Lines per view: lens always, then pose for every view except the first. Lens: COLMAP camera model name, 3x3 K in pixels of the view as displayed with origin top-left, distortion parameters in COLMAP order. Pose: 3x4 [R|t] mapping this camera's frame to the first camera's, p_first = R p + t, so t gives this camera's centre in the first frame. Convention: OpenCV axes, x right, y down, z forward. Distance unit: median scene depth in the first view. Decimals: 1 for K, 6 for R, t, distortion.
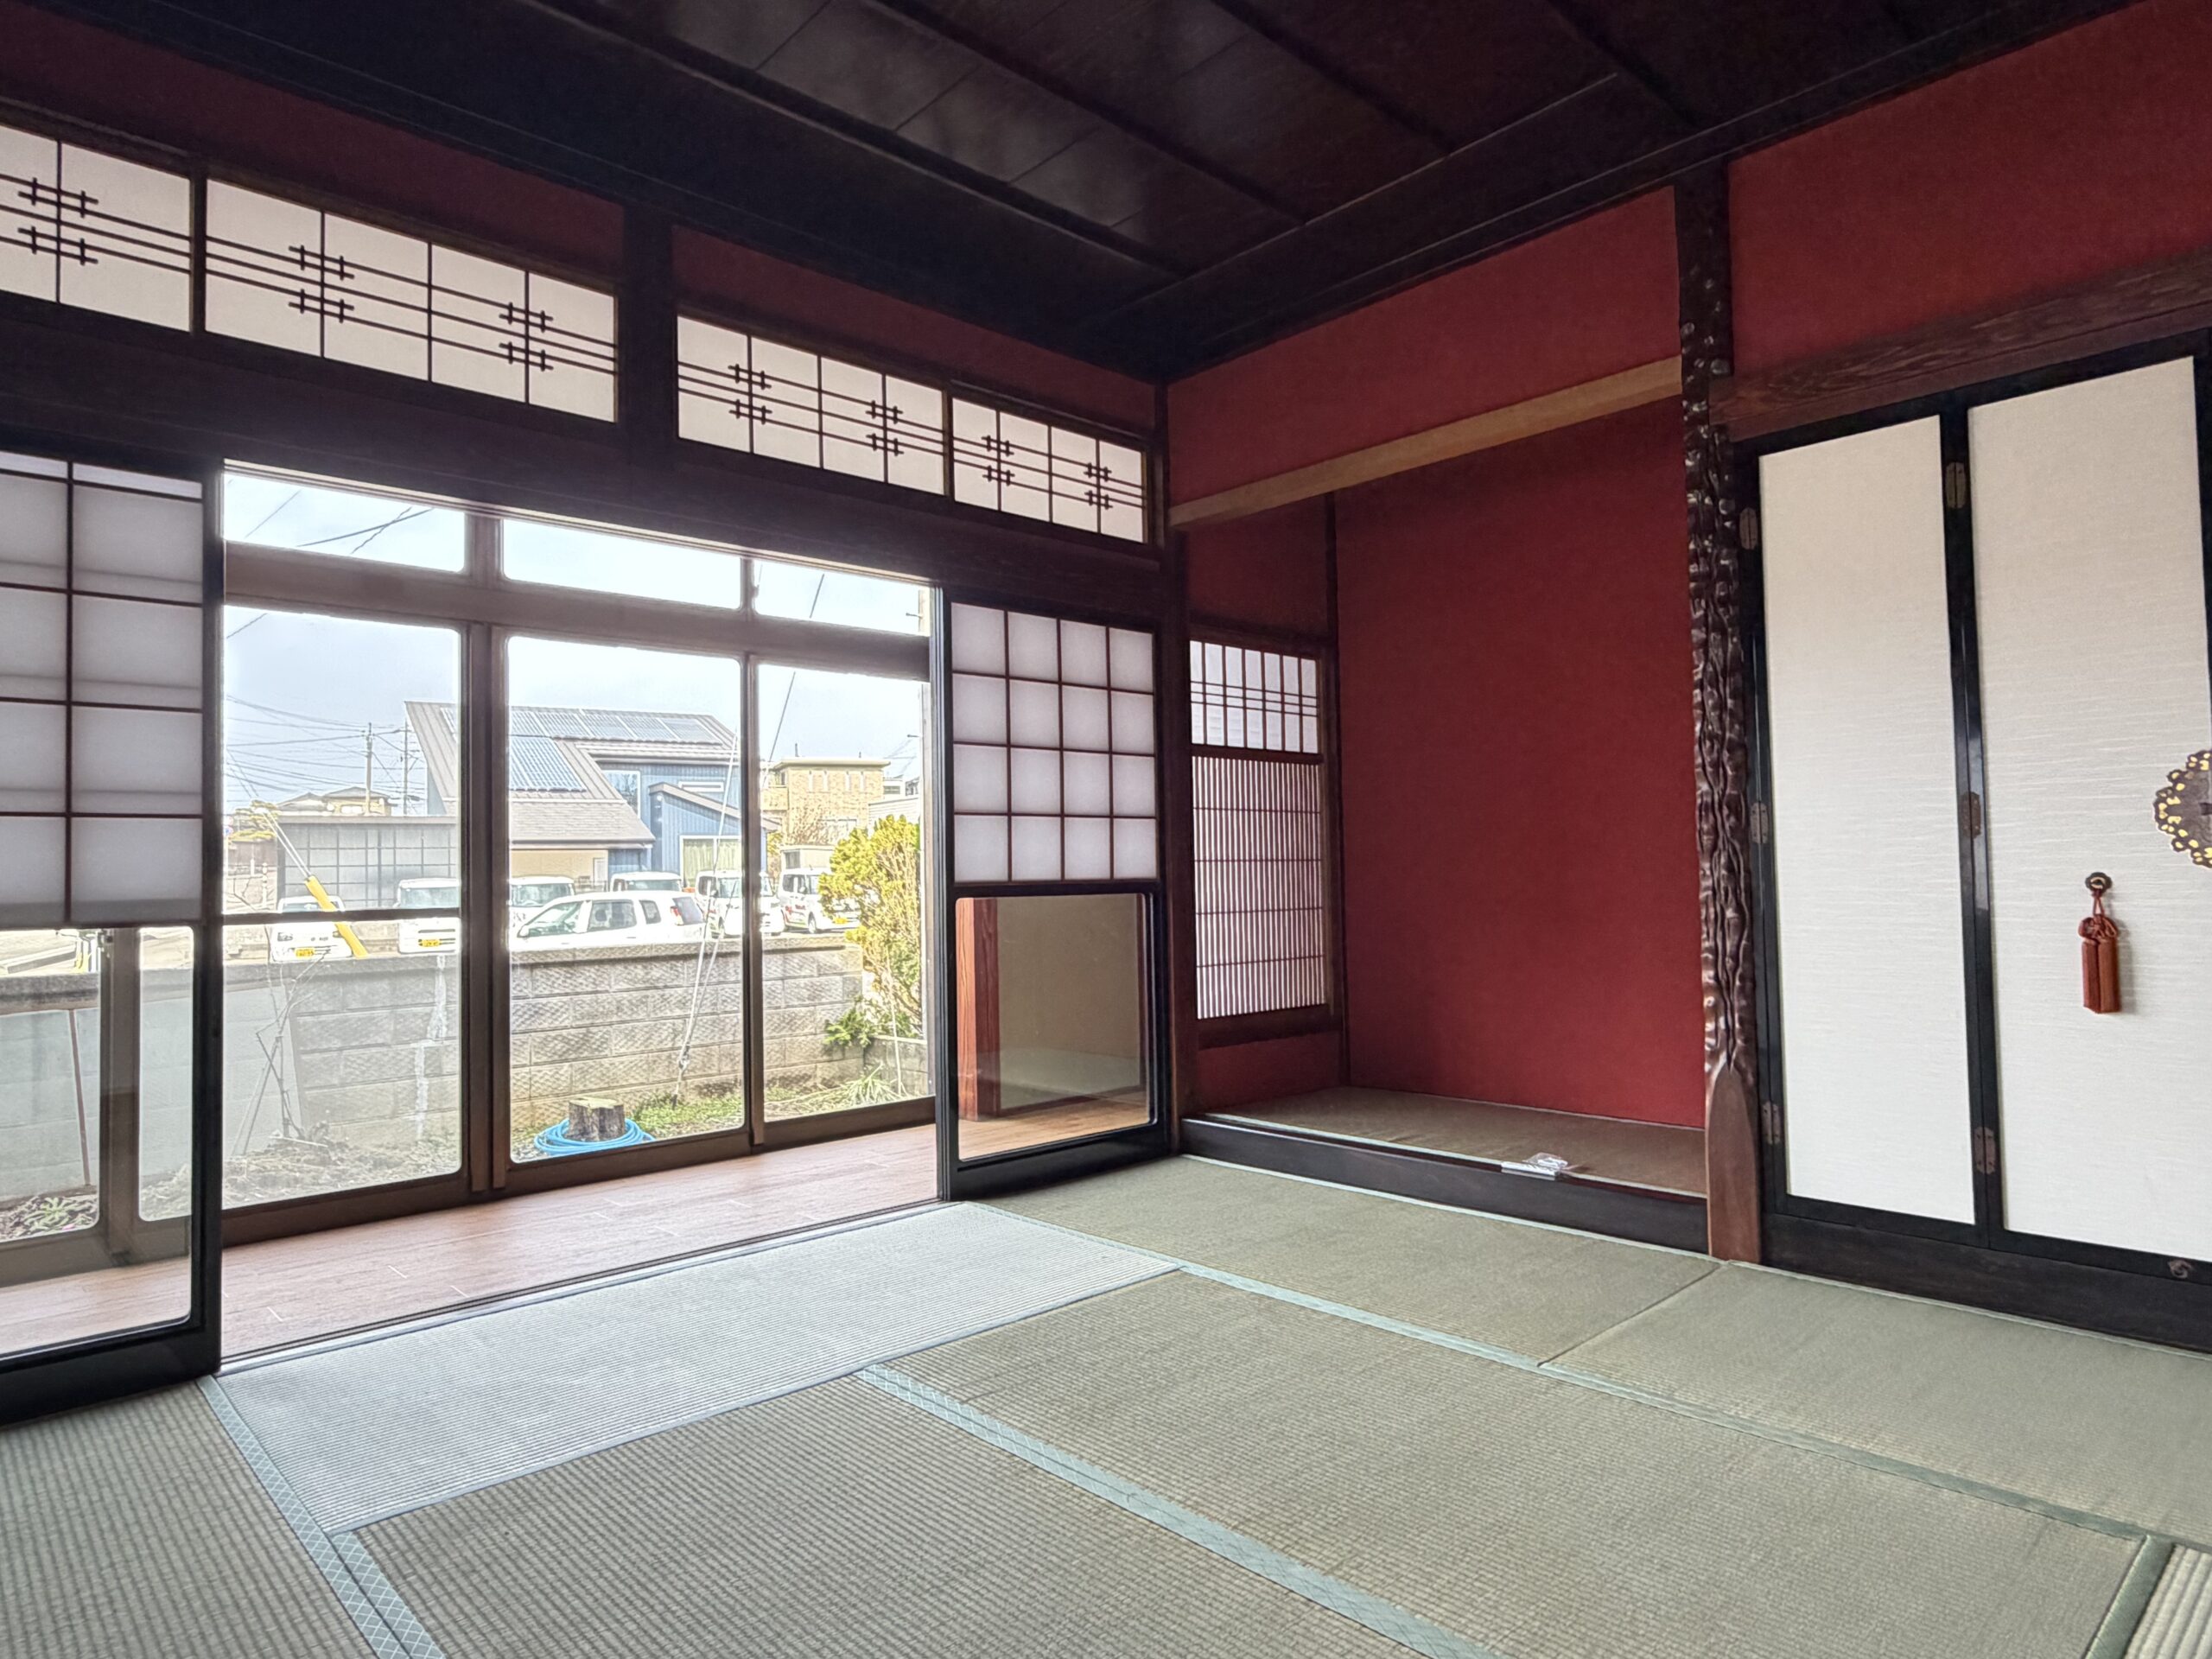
lens RADIAL K [[1315.7, 0, 1104.0], [0, 1315.7, 831.5], [0, 0, 1]] dist [0.004447, -0.001882]
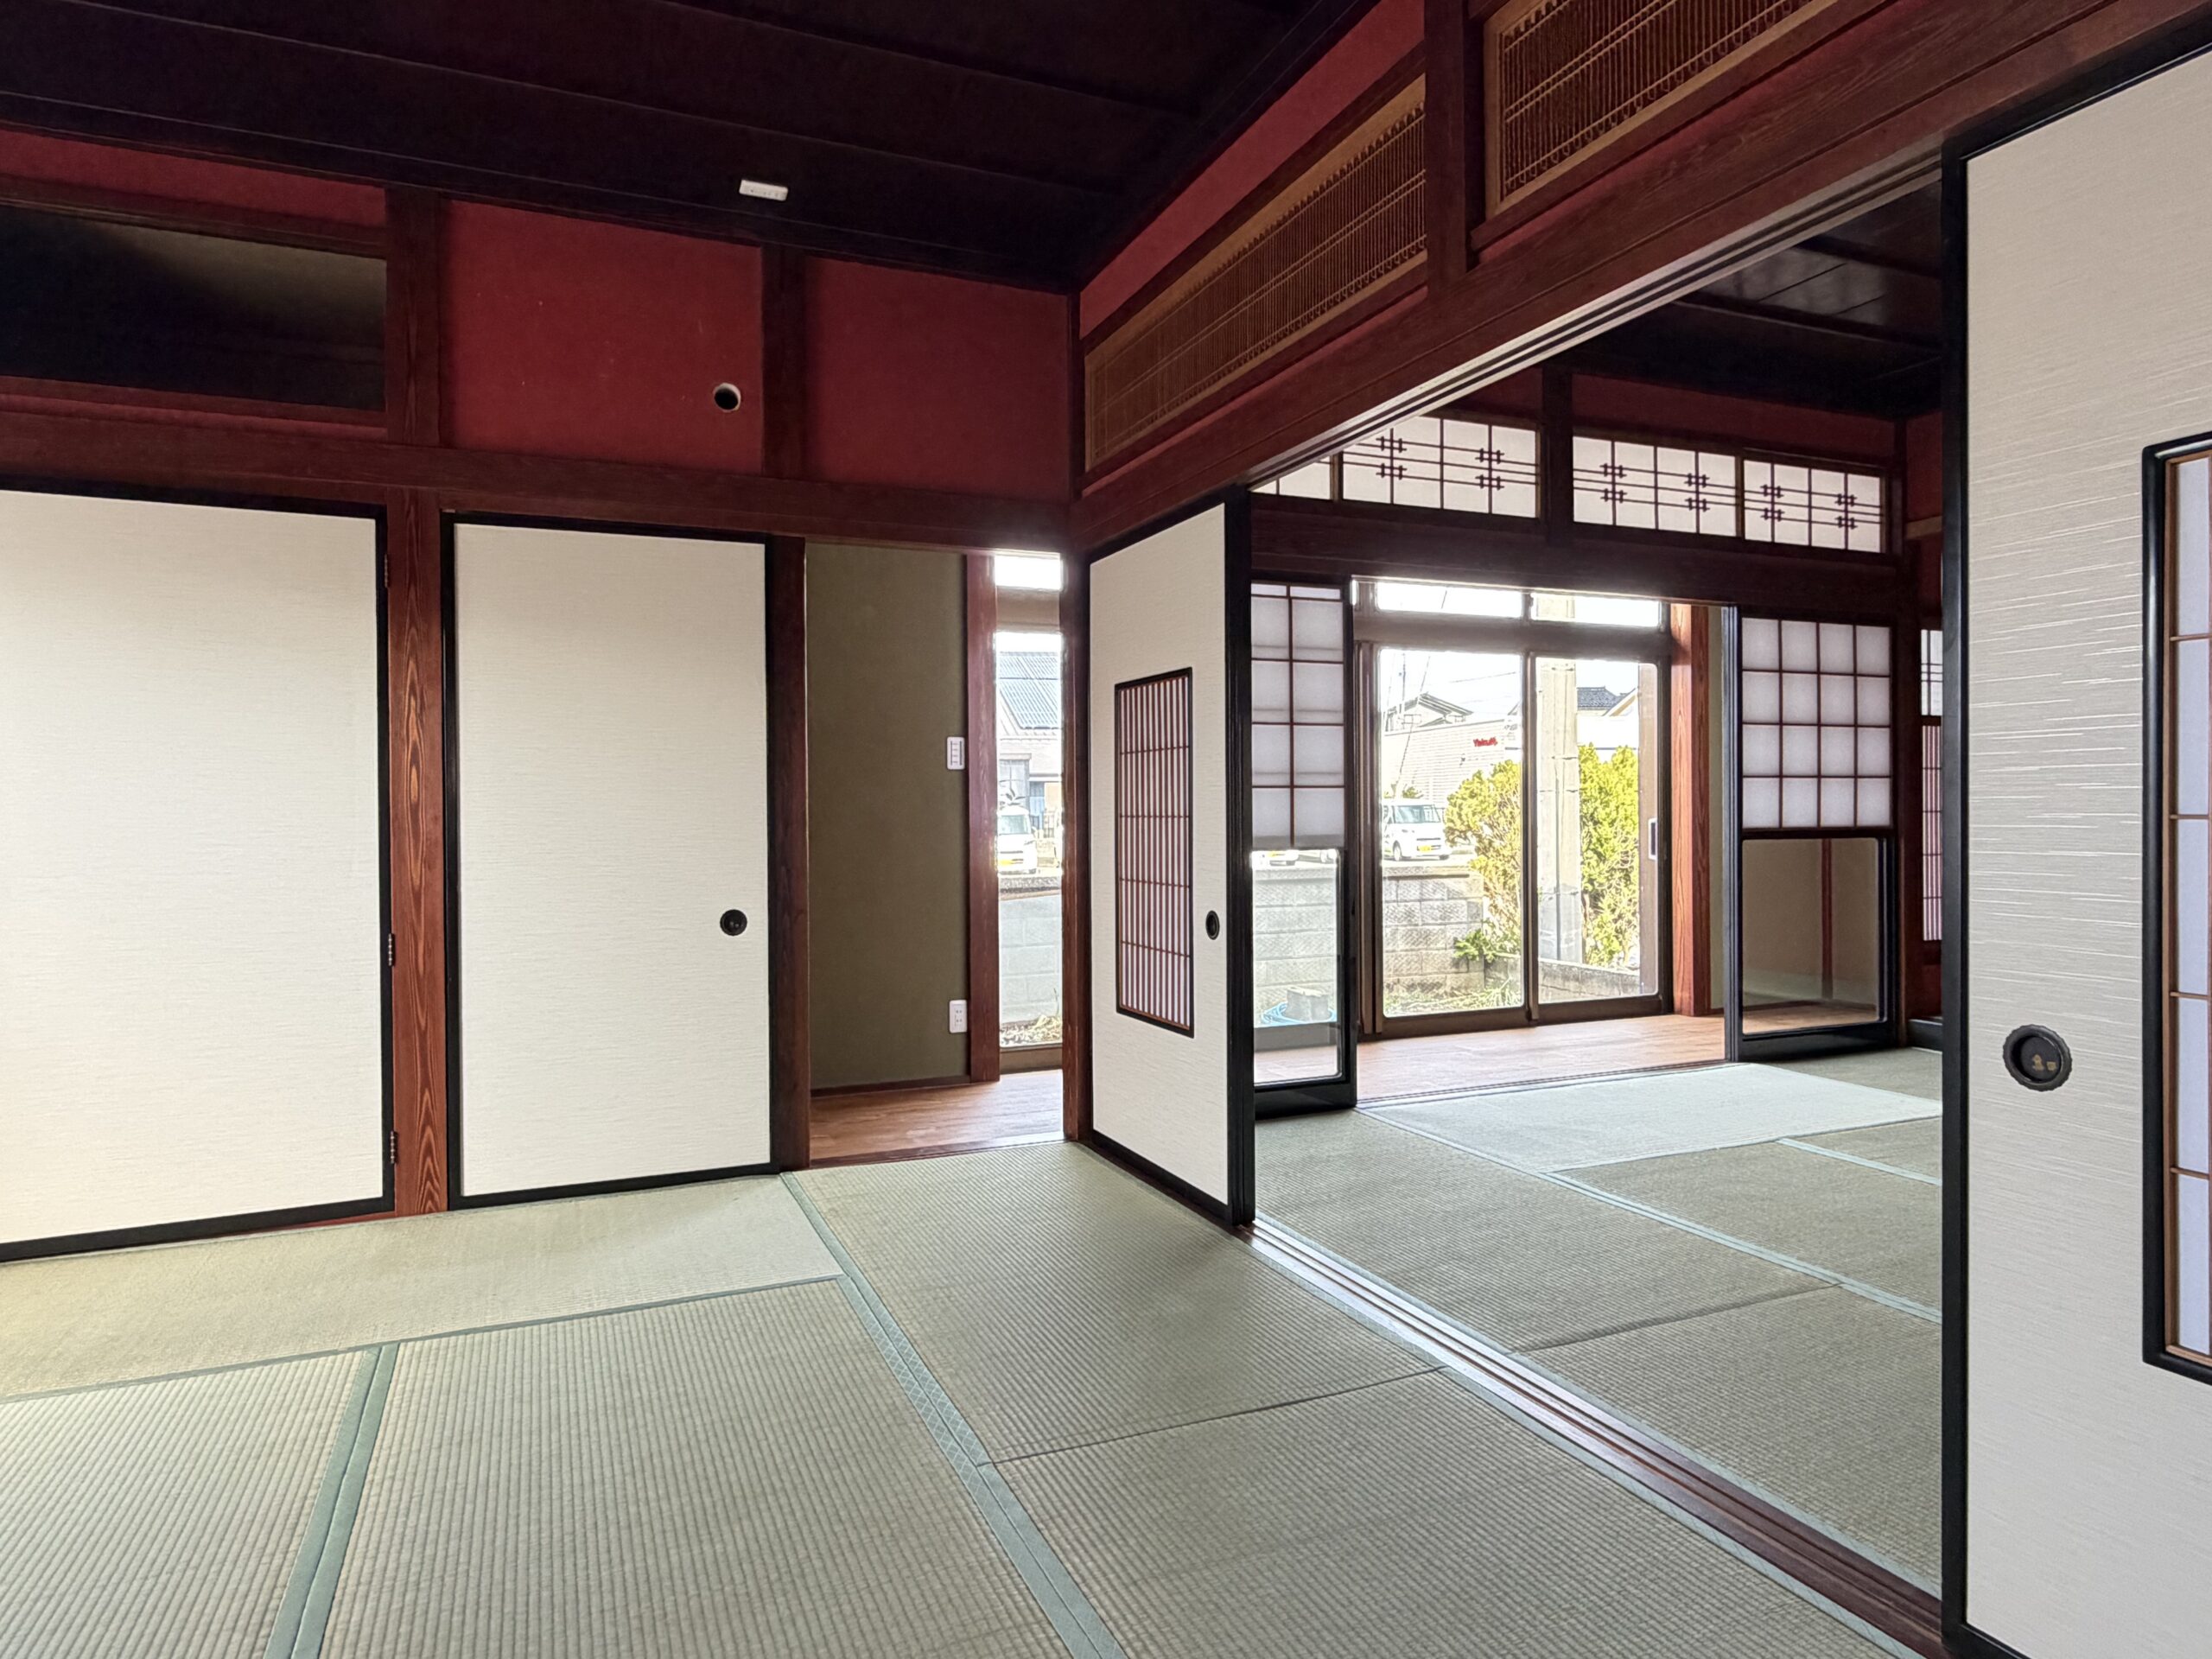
lens RADIAL K [[1315.7, 0, 1106.7], [0, 1315.7, 821.0], [0, 0, 1]] dist [0.004447, -0.001882]
pose [[0.939984, 0.013077, -0.340967, -0.237018], [0.002301, 0.999000, 0.044658, -0.026844], [0.341210, -0.042762, 0.939014, -0.431056]]
